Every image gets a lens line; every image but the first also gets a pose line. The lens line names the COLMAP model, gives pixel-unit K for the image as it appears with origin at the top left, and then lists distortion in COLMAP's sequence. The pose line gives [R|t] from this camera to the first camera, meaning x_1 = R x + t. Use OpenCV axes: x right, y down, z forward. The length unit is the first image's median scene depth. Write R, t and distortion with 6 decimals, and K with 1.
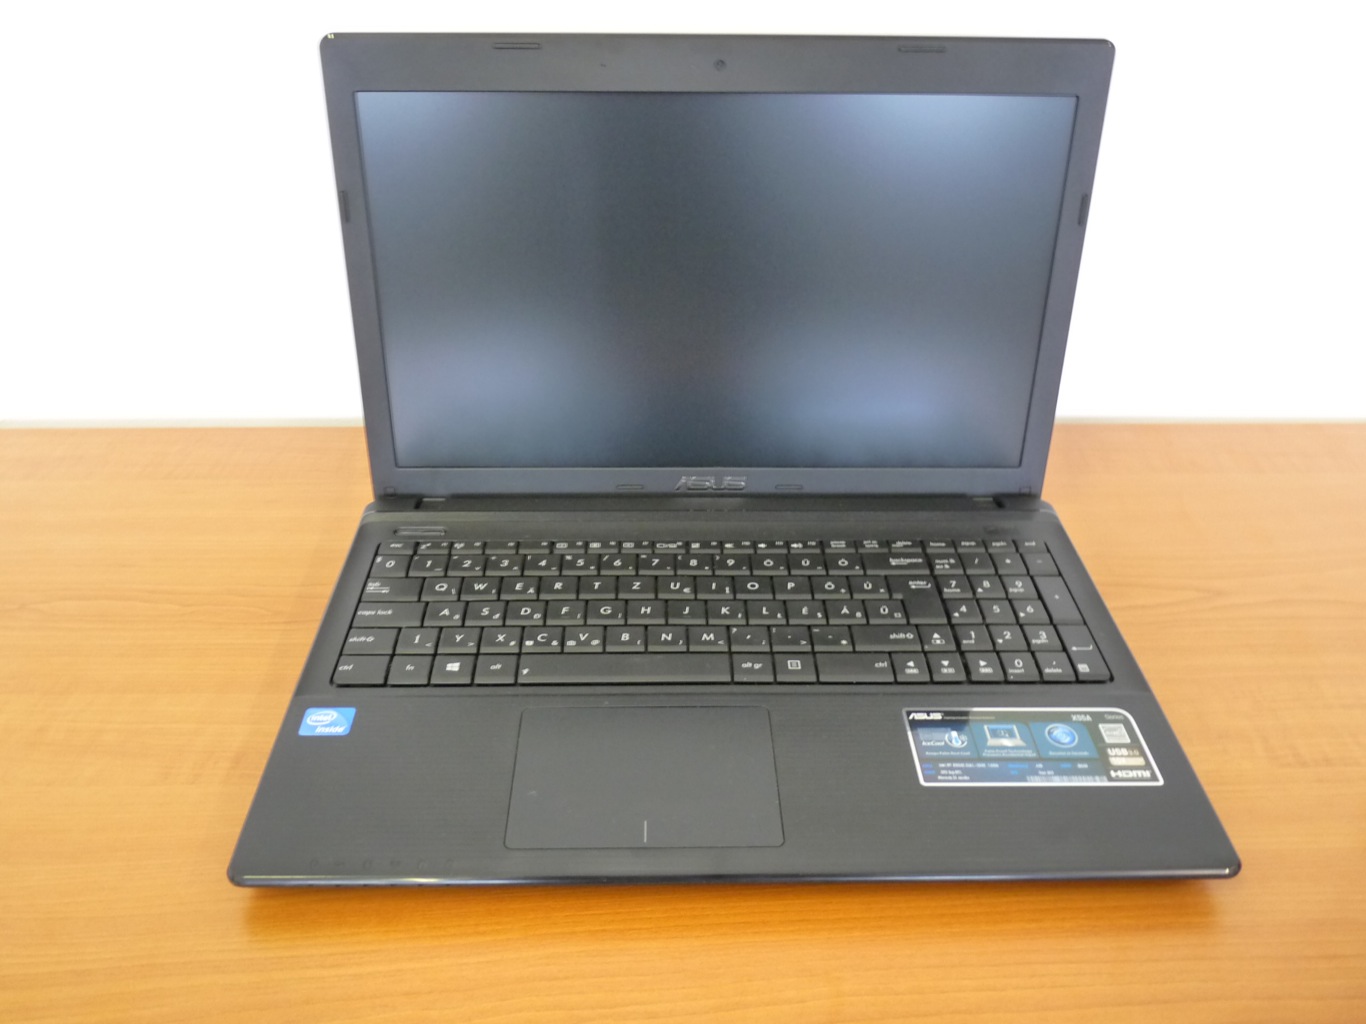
lens RADIAL K [[1100.2, 0, 669.7], [0, 1100.2, 511.0], [0, 0, 1]] dist [-0.016830, -0.036650]
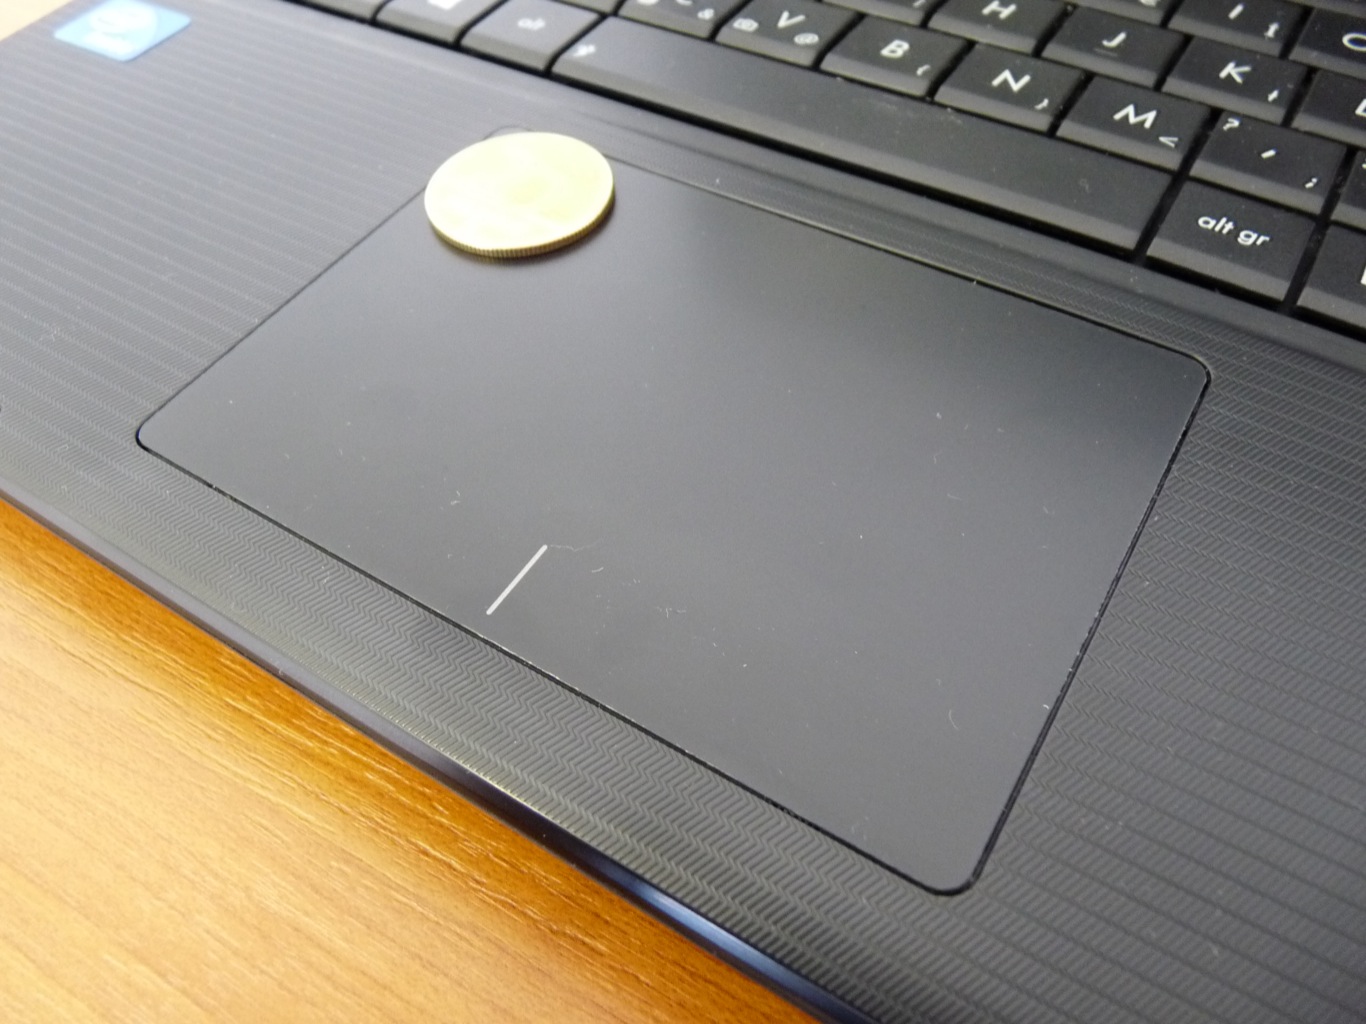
lens RADIAL K [[1100.2, 0, 669.7], [0, 1100.2, 511.0], [0, 0, 1]] dist [-0.016830, -0.036650]
pose [[0.832576, 0.402288, -0.380766, 0.080529], [-0.262859, 0.892028, 0.367684, 0.124308], [0.487568, -0.206037, 0.848426, 0.593919]]
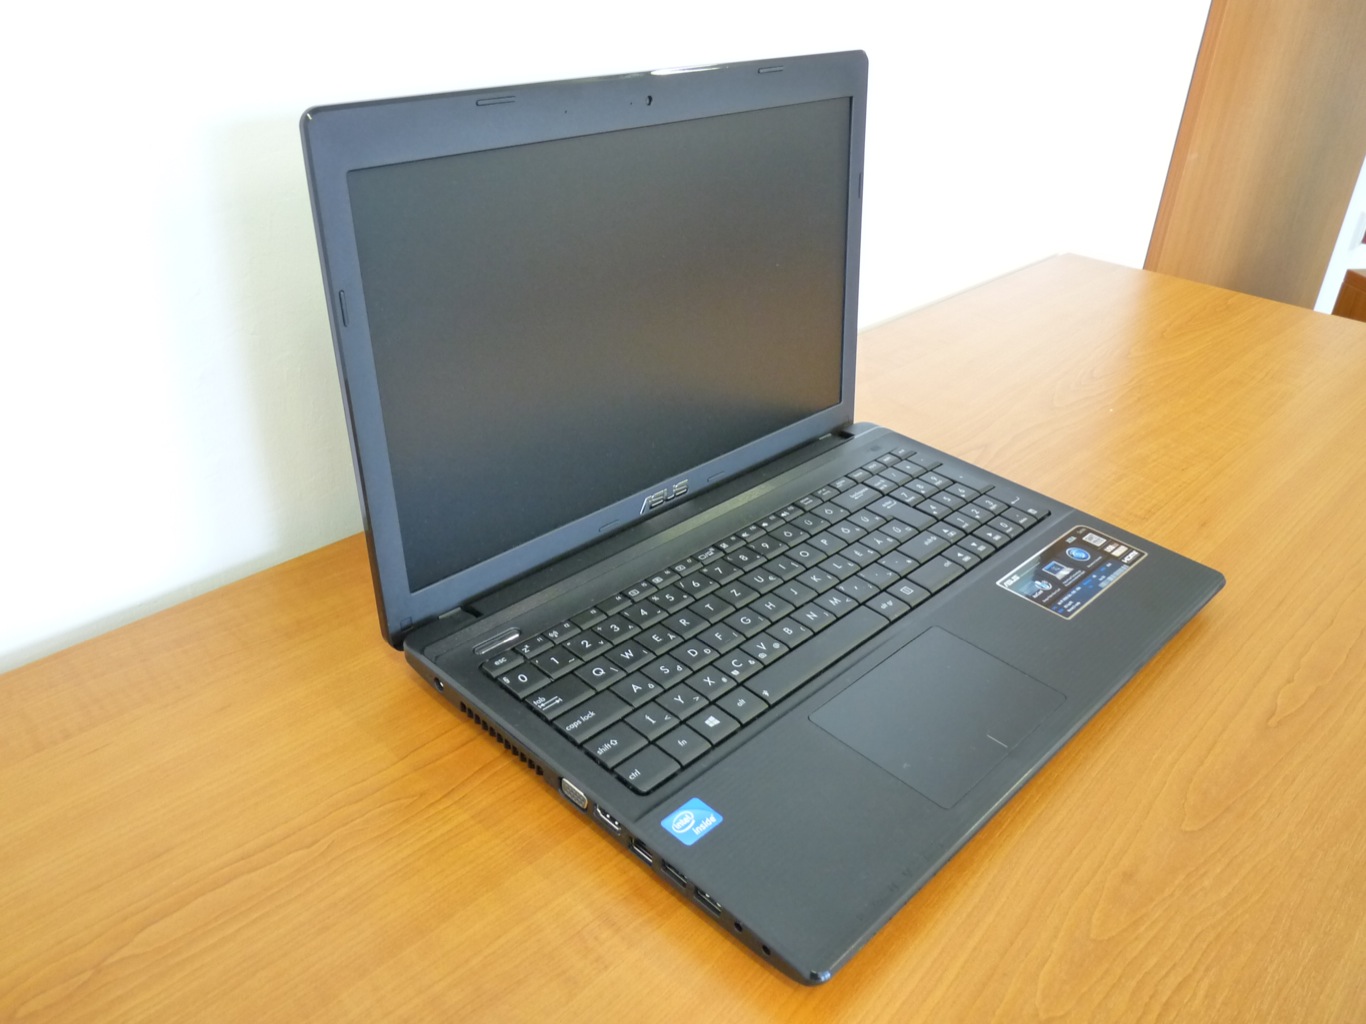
lens RADIAL K [[1100.2, 0, 669.7], [0, 1100.2, 511.0], [0, 0, 1]] dist [-0.016830, -0.036650]
pose [[0.708612, -0.329535, 0.623919, -0.683271], [0.345701, 0.932985, 0.100147, -0.127651], [-0.615109, 0.144724, 0.775045, 0.210664]]
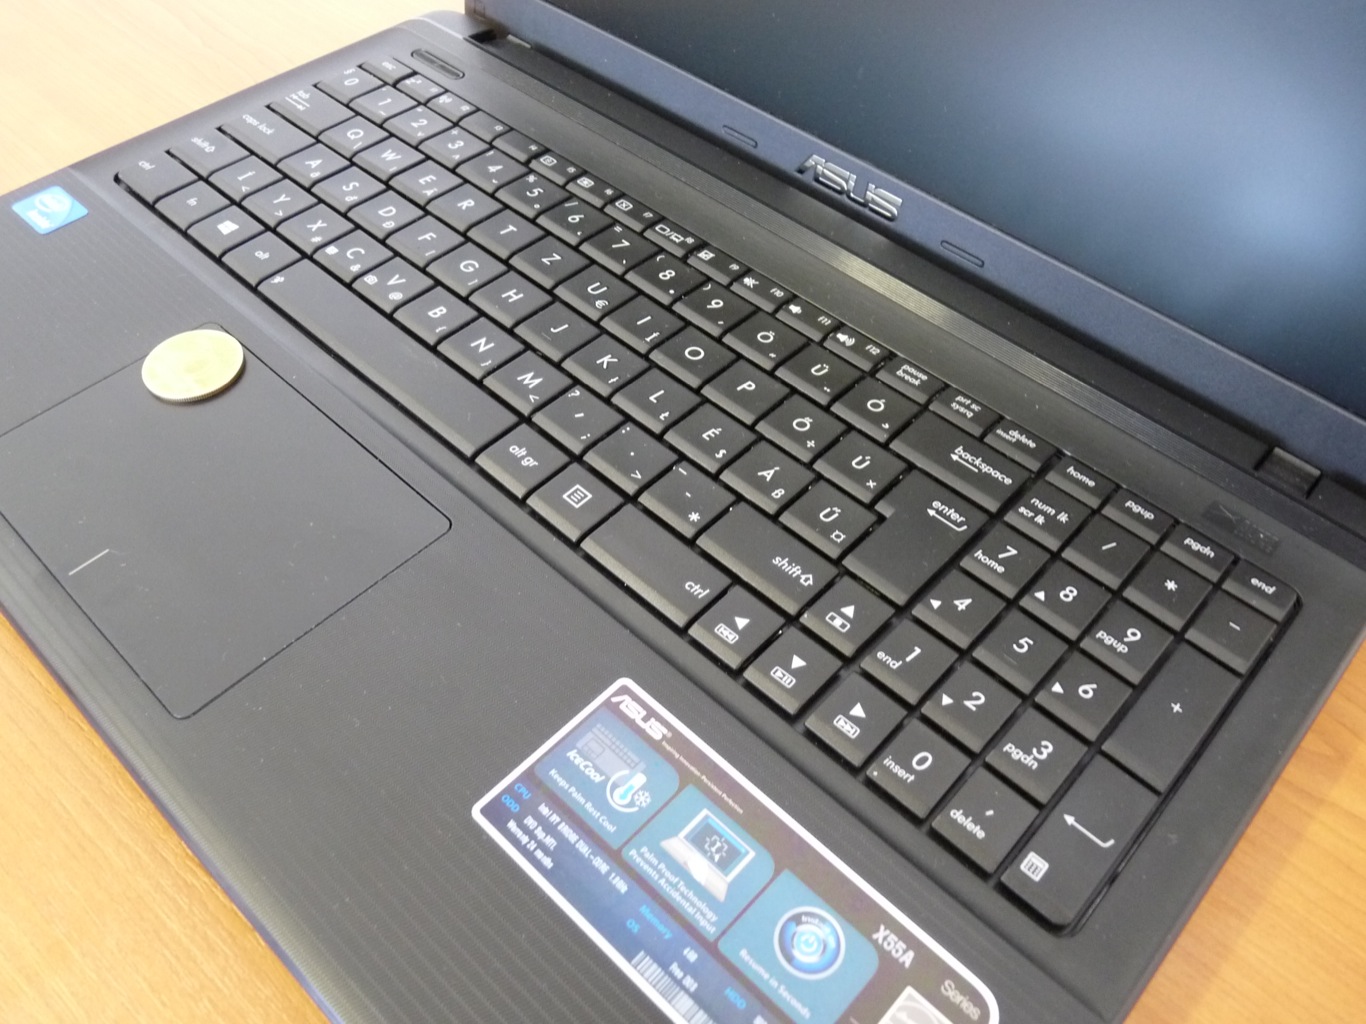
lens RADIAL K [[1100.2, 0, 669.7], [0, 1100.2, 511.0], [0, 0, 1]] dist [-0.016830, -0.036650]
pose [[0.718469, 0.544033, -0.433395, 0.342442], [-0.405045, 0.833782, 0.375161, -0.067178], [0.565456, -0.093997, 0.819404, 0.517563]]
